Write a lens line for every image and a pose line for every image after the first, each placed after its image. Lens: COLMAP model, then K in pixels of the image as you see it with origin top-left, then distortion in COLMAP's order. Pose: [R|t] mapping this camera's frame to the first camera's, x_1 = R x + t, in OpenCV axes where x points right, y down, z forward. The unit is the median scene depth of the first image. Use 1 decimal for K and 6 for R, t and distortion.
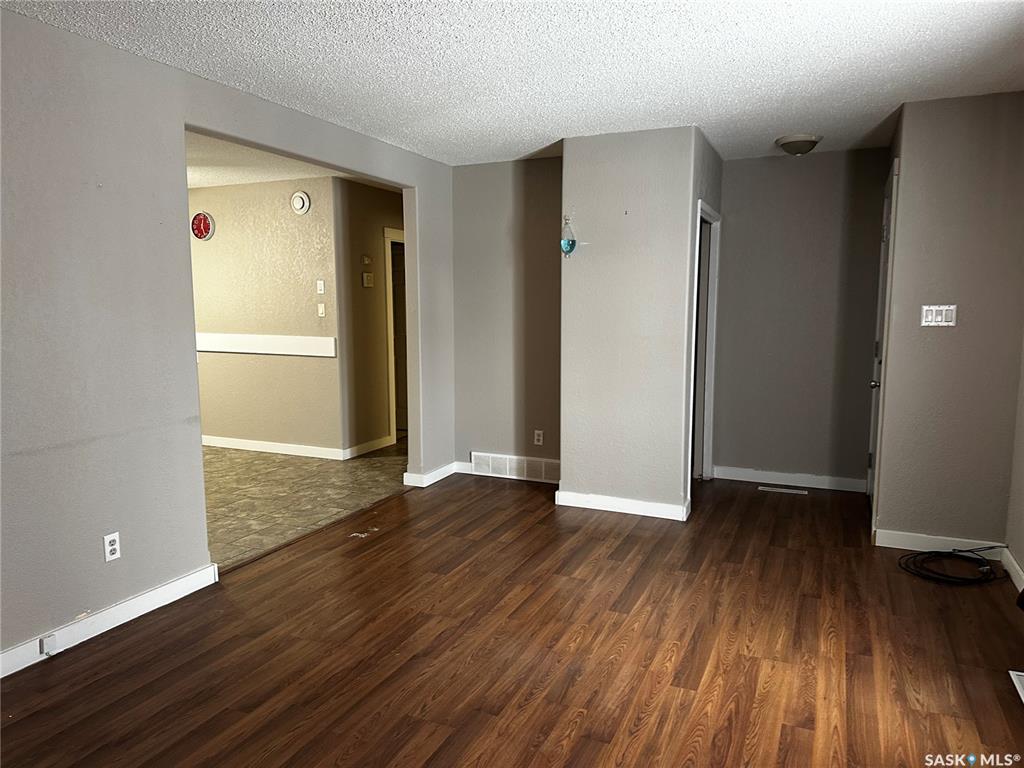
lens RADIAL K [[707.1, 0, 511.4], [0, 707.1, 392.5], [0, 0, 1]] dist [0.113373, -0.115738]
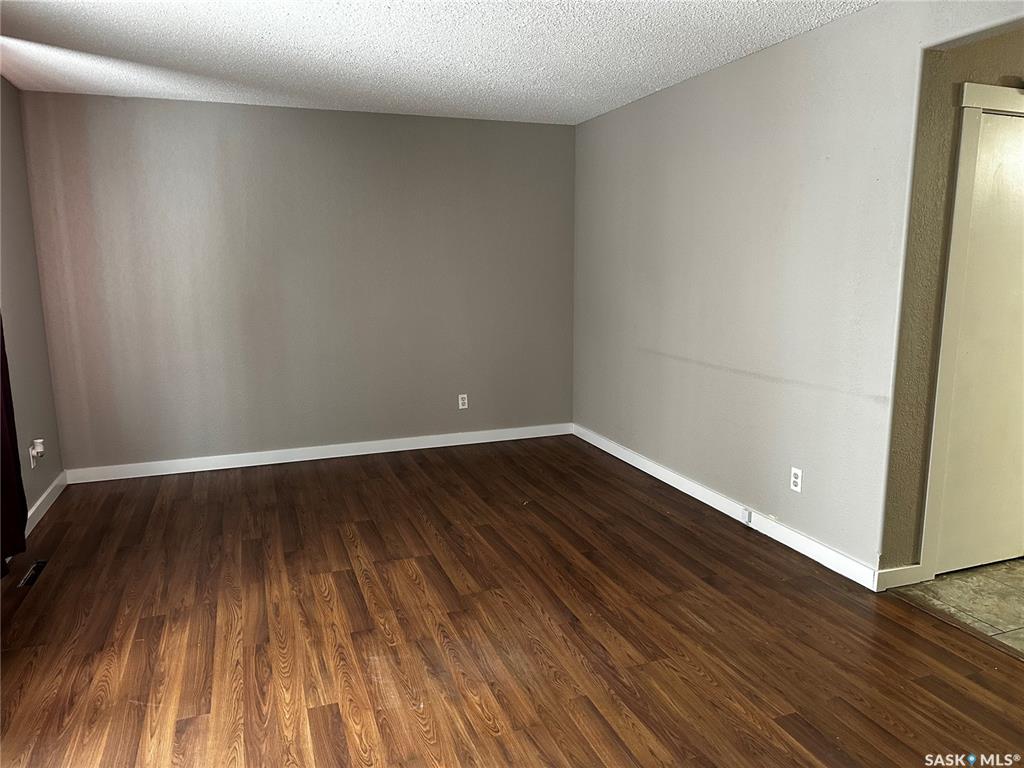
lens RADIAL K [[724.8, 0, 511.4], [0, 724.8, 388.7], [0, 0, 1]] dist [0.072402, -0.075178]
pose [[-0.709900, 0.125690, -0.692997, 0.570273], [-0.084786, 0.961540, 0.261250, -0.195458], [0.699181, 0.244217, -0.671941, 1.464826]]
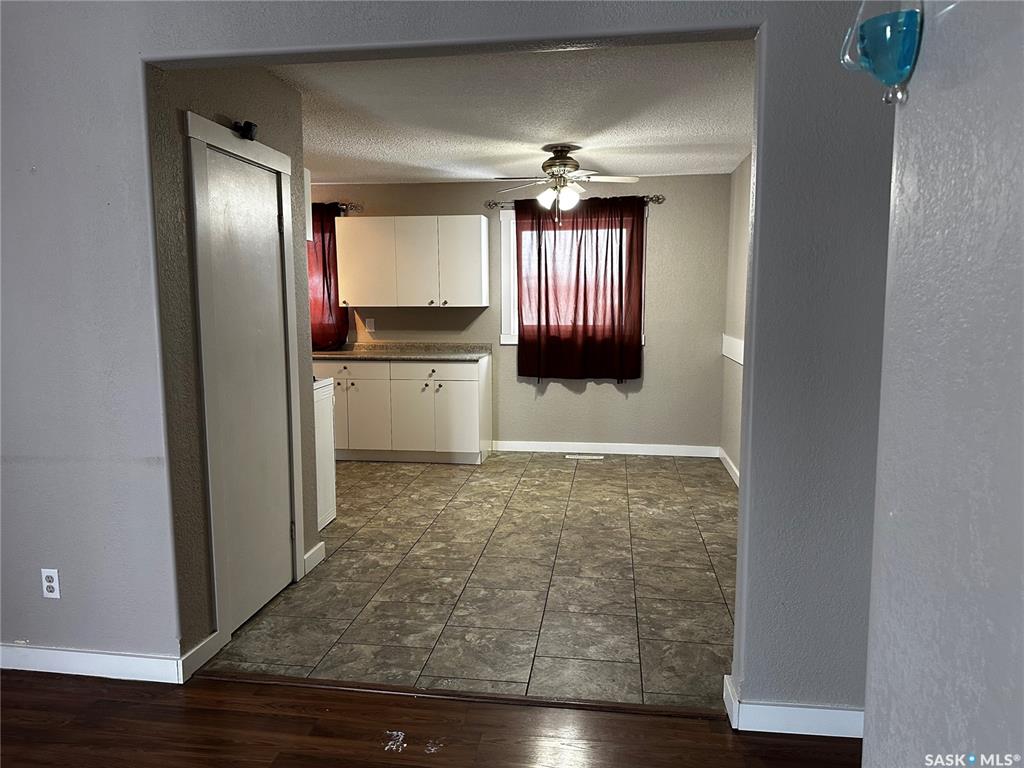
lens RADIAL K [[716.5, 0, 511.5], [0, 716.5, 381.7], [0, 0, 1]] dist [0.068166, -0.082118]
pose [[0.281204, 0.111836, -0.953109, 0.424981], [-0.122738, 0.989221, 0.079861, -0.170628], [0.951767, 0.094525, 0.291899, 1.281922]]
